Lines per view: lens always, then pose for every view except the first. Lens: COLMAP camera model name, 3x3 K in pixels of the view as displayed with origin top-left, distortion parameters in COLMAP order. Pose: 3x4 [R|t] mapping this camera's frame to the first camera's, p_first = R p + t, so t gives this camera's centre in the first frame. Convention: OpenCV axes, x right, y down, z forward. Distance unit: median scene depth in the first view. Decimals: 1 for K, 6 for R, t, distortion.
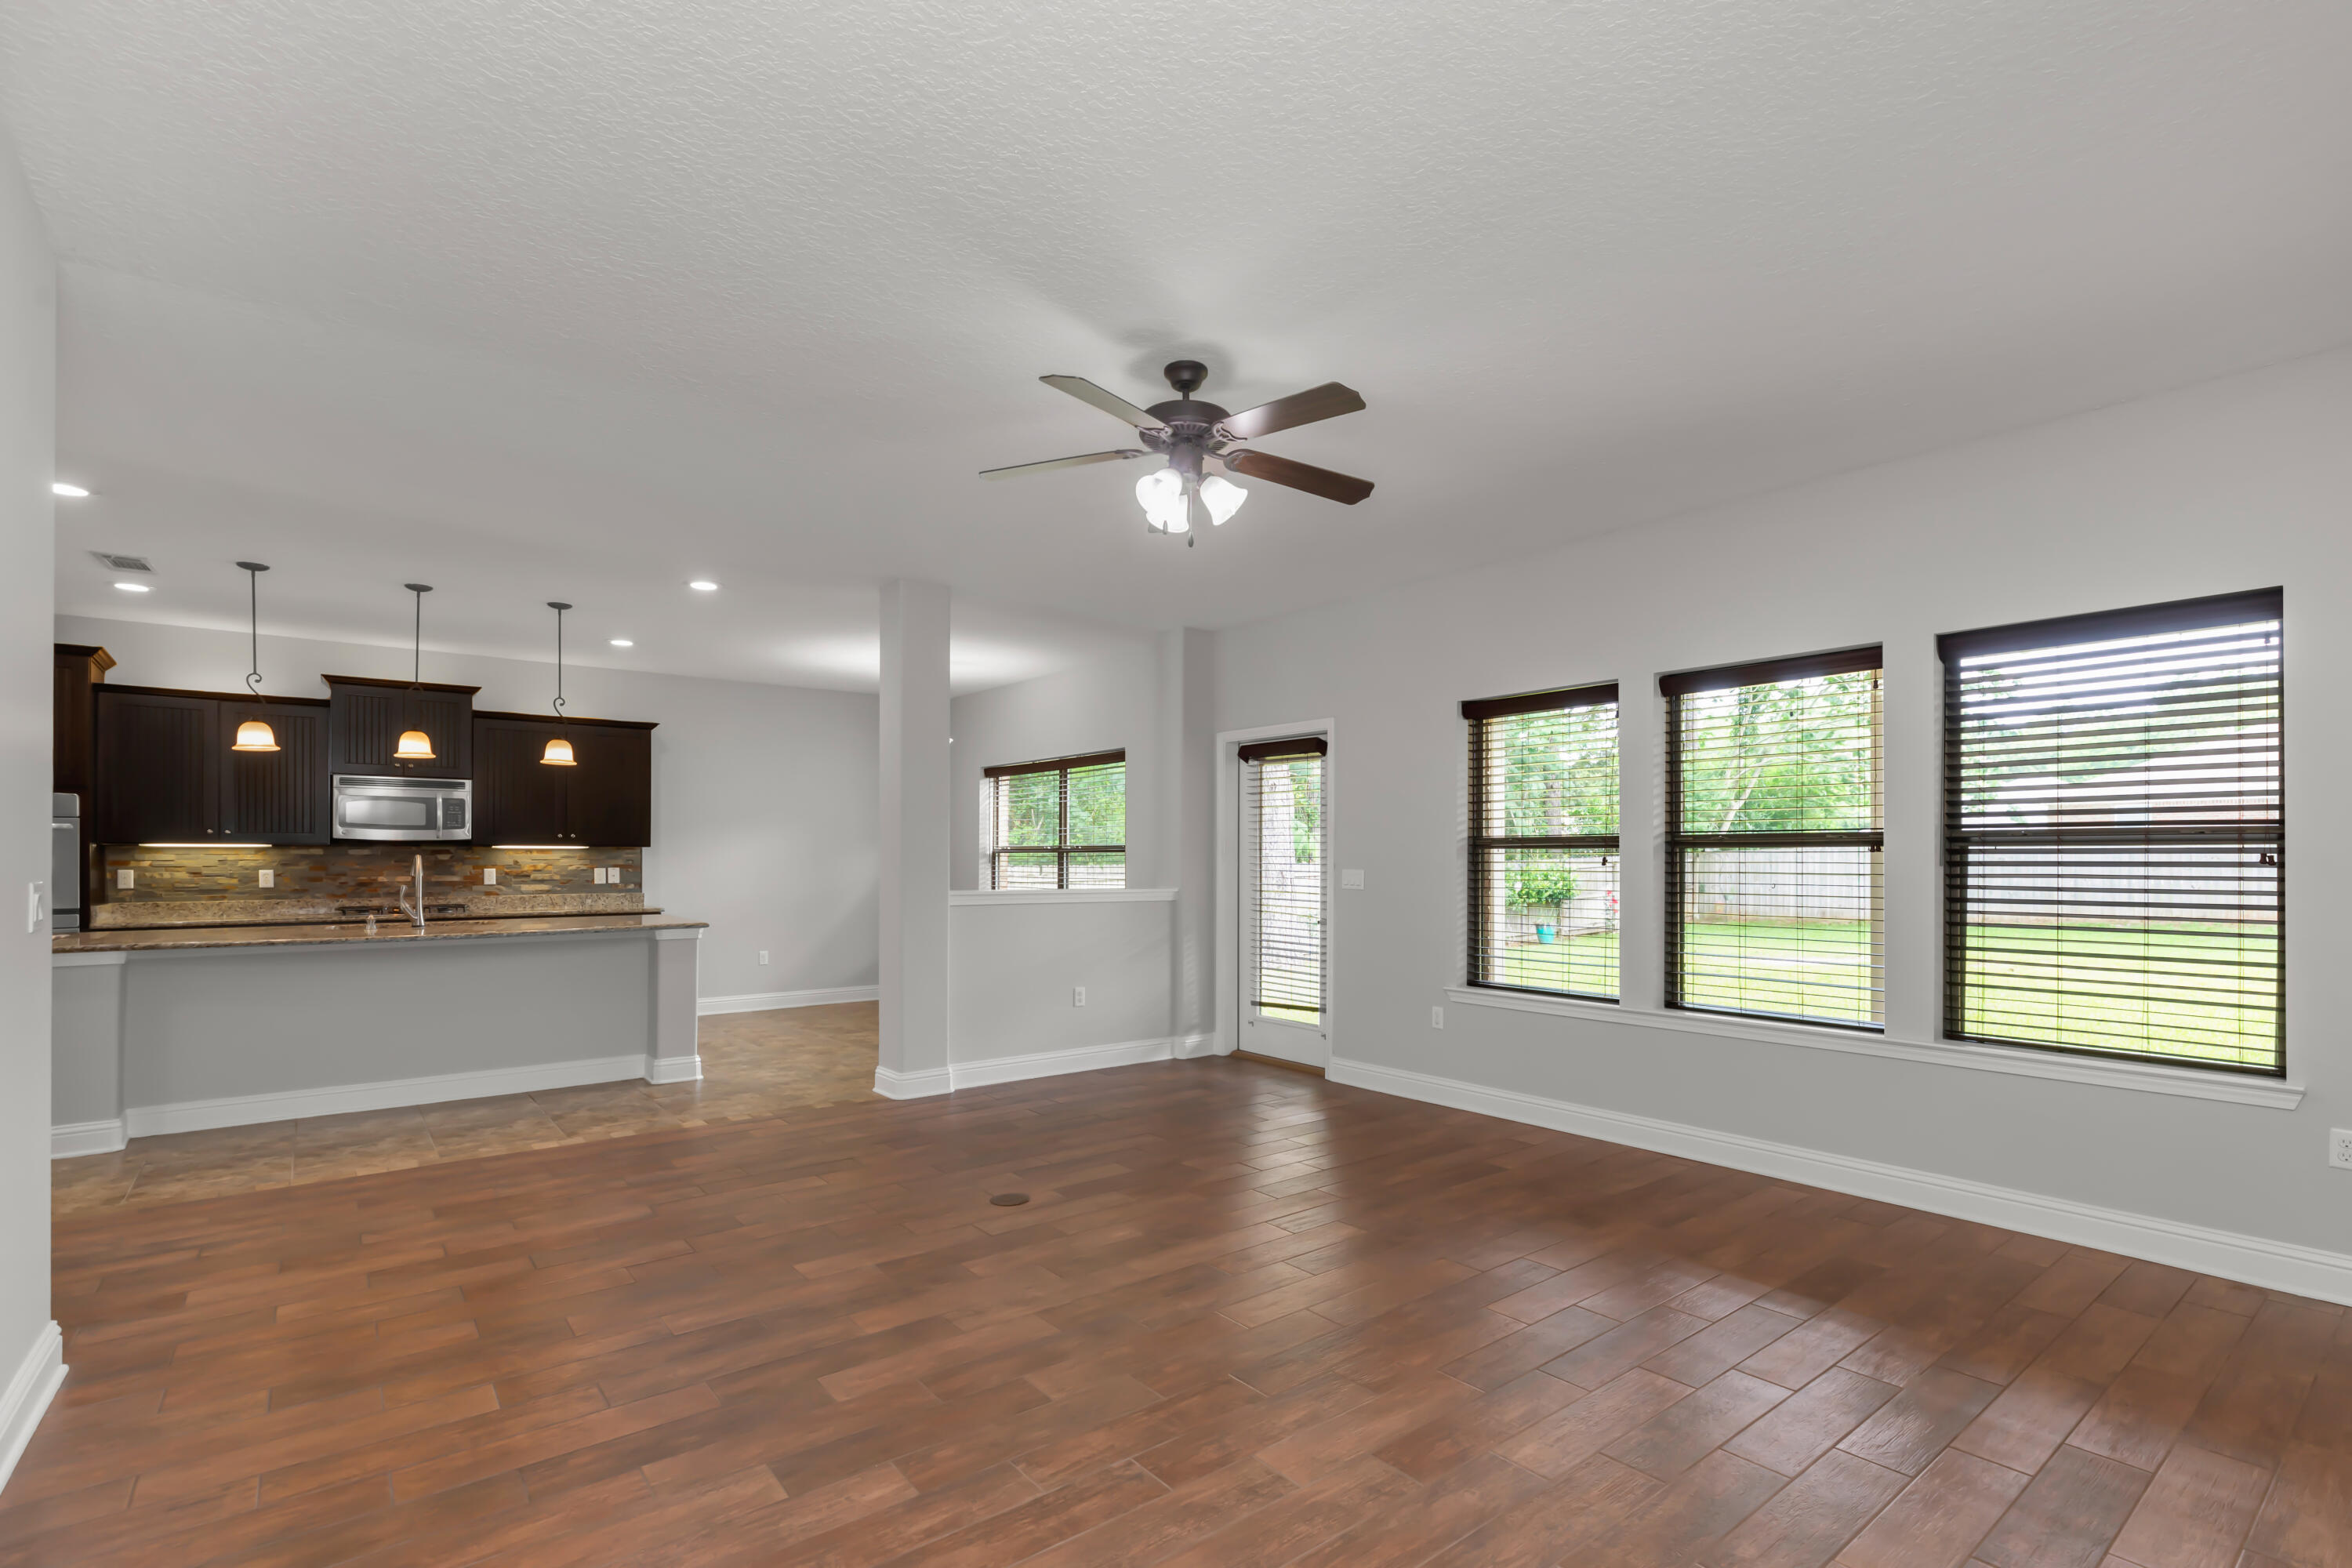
lens RADIAL K [[1079.5, 0, 1183.5], [0, 1079.5, 839.9], [0, 0, 1]] dist [0.008981, -0.000142]
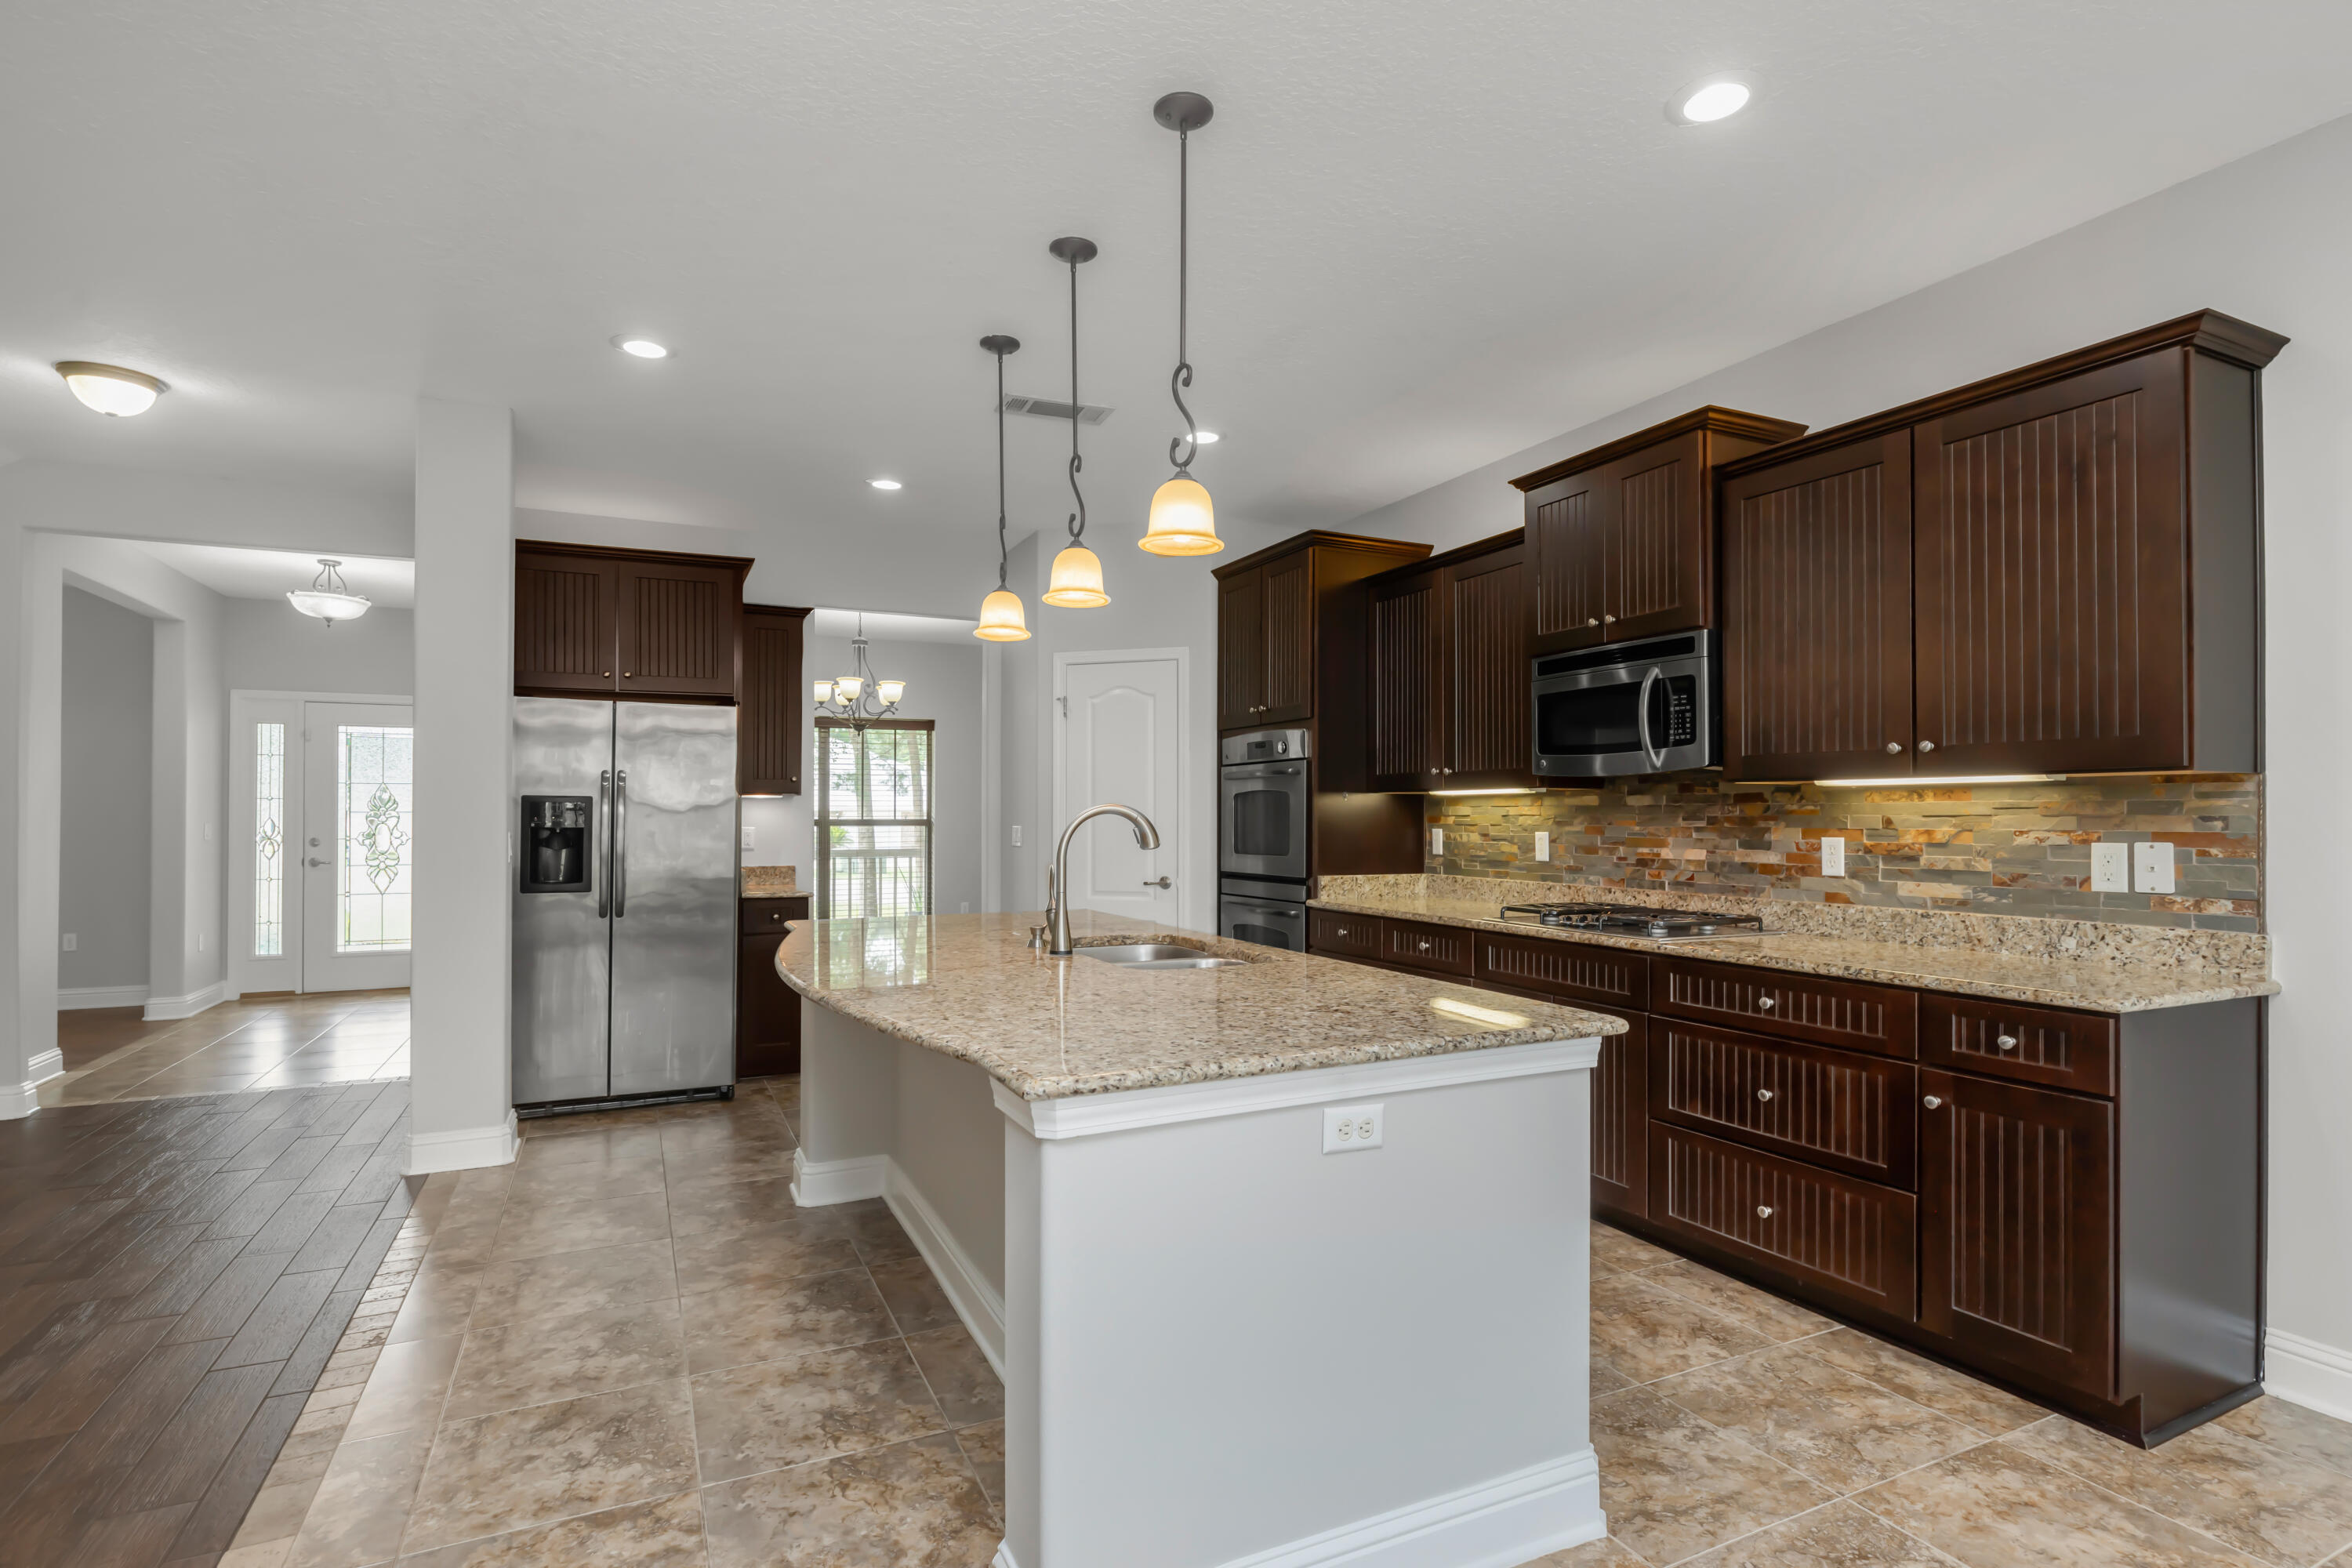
lens RADIAL K [[1178.9, 0, 1180.4], [0, 1178.9, 812.0], [0, 0, 1]] dist [0.001378, -0.000304]
pose [[-0.216658, -0.000390, -0.976248, -0.168503], [0.017415, 0.999839, -0.004265, 0.016194], [0.976092, -0.017925, -0.216616, 0.949055]]
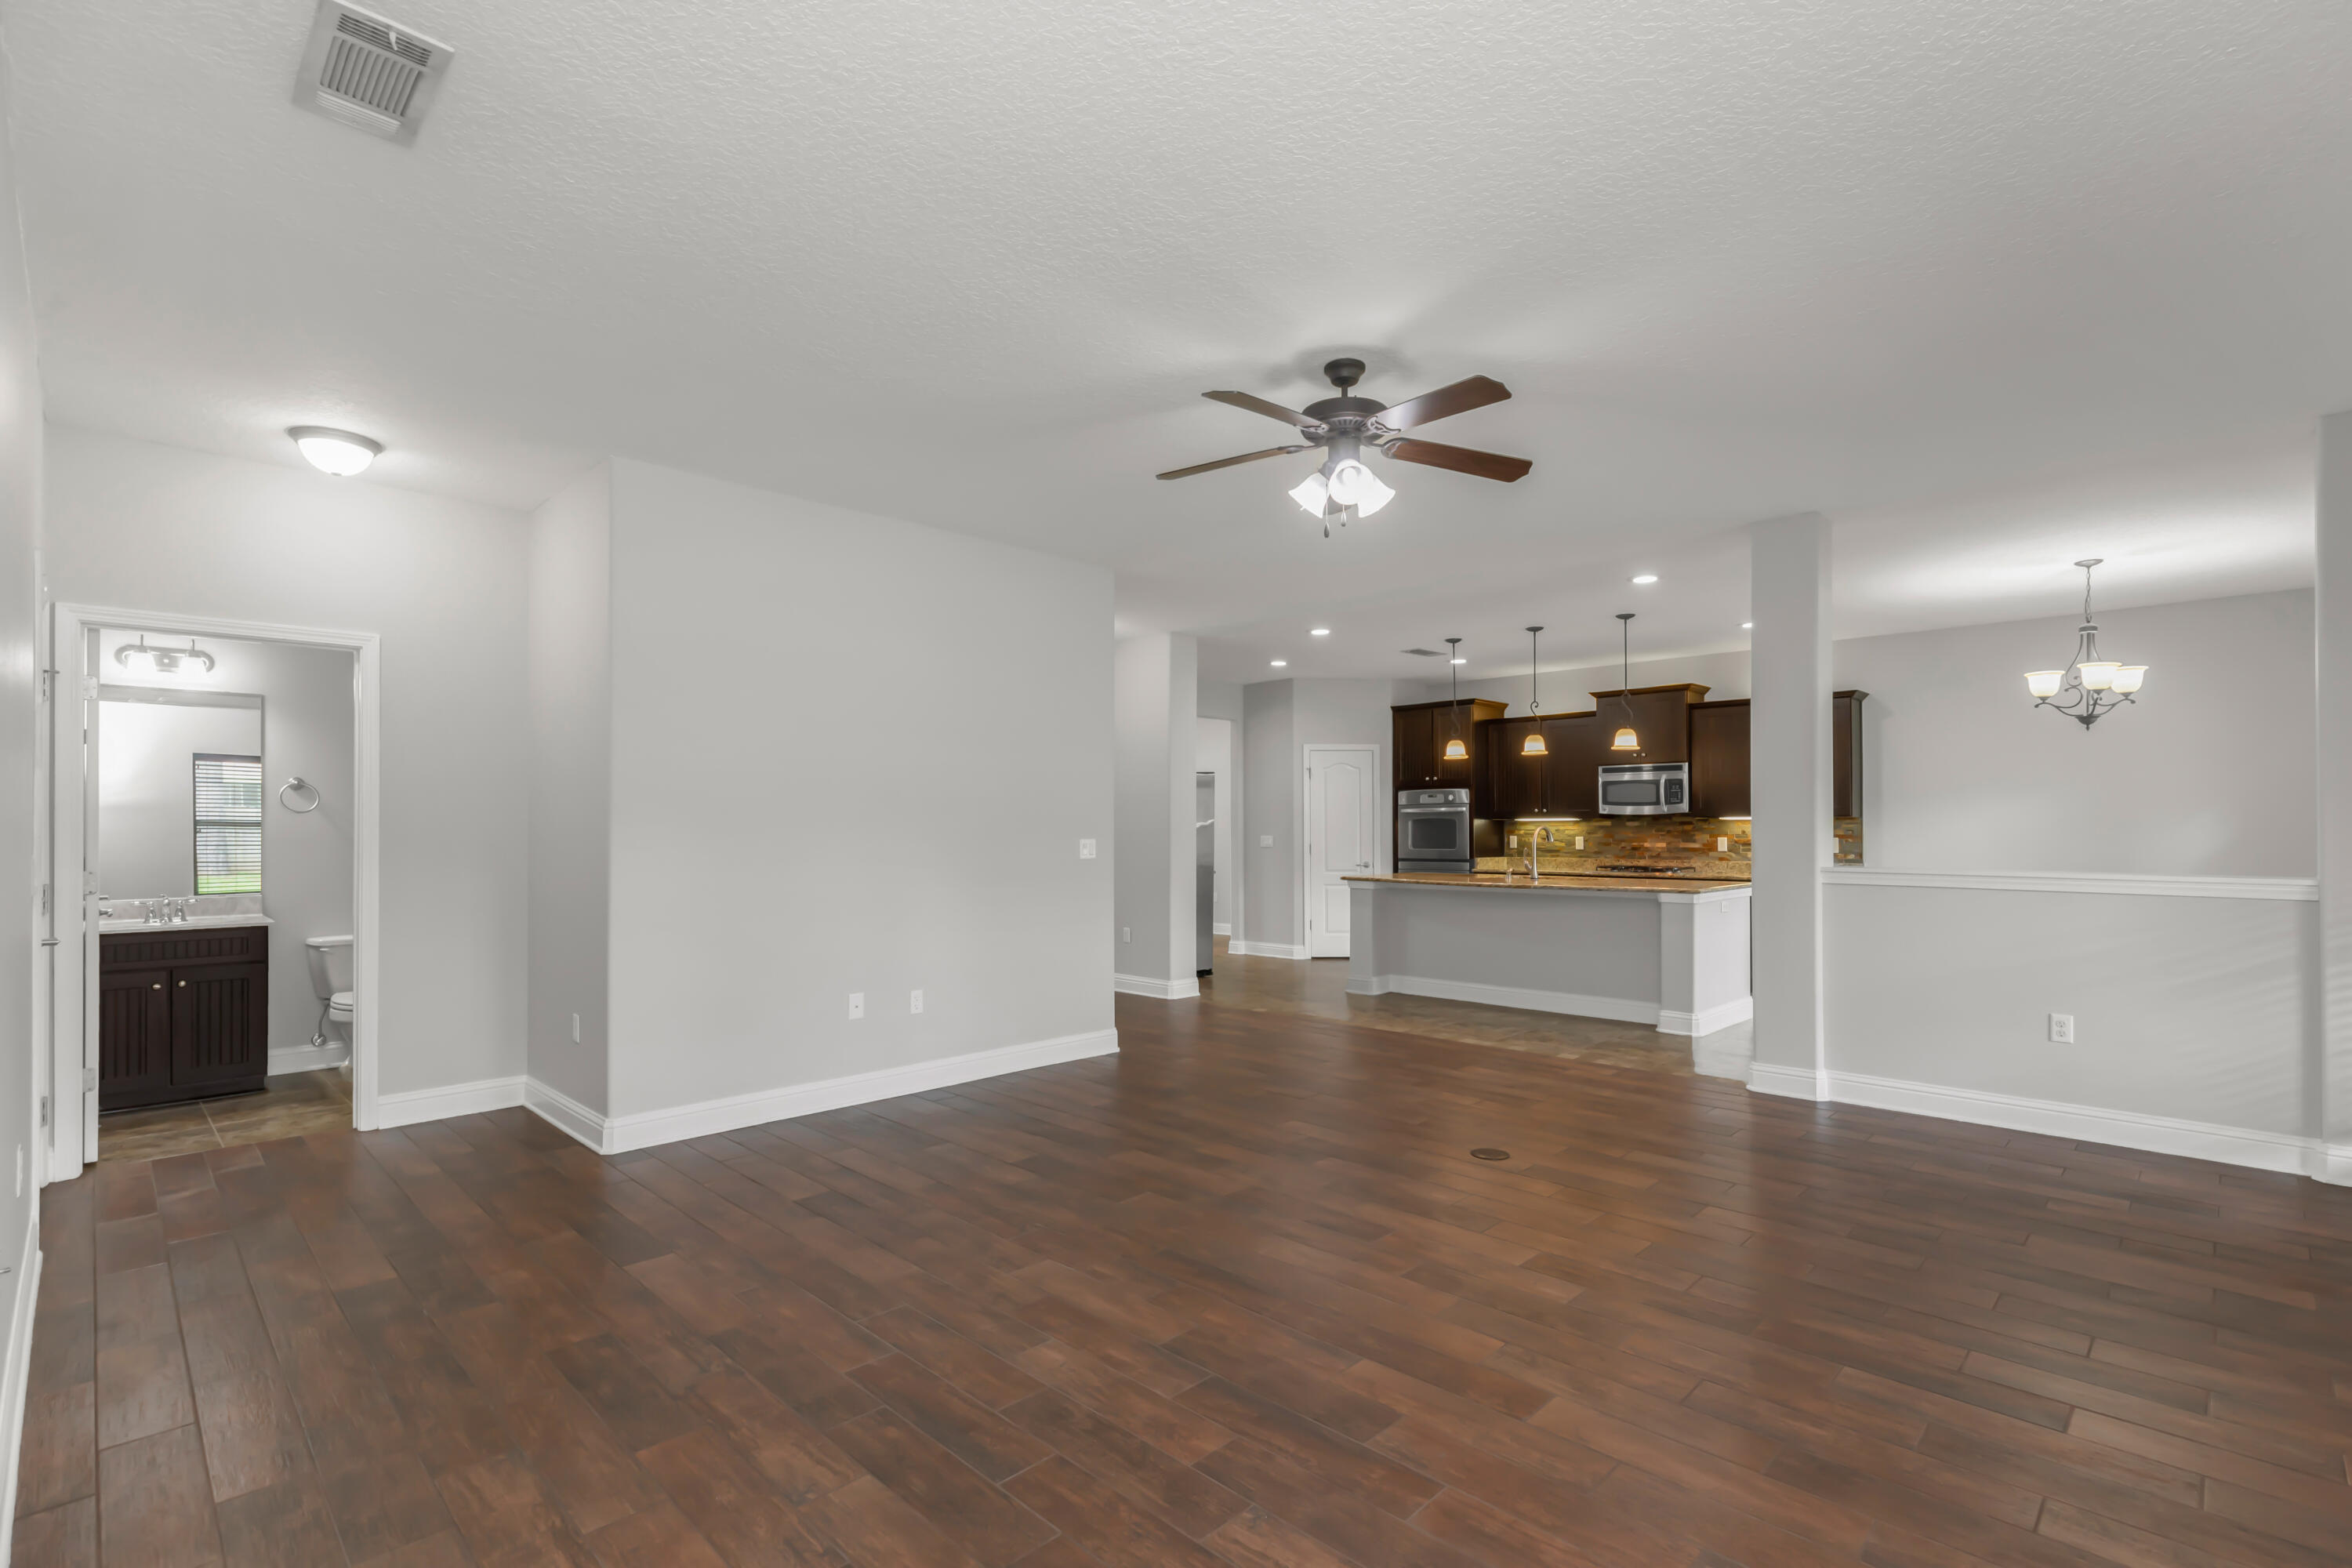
lens RADIAL K [[1074.2, 0, 1178.8], [0, 1074.2, 815.7], [0, 0, 1]] dist [0.002872, 0.000122]
pose [[0.119133, -0.012789, -0.992796, 0.467304], [0.016999, 0.999797, -0.010839, 0.006702], [0.992733, -0.015585, 0.119327, 0.325143]]
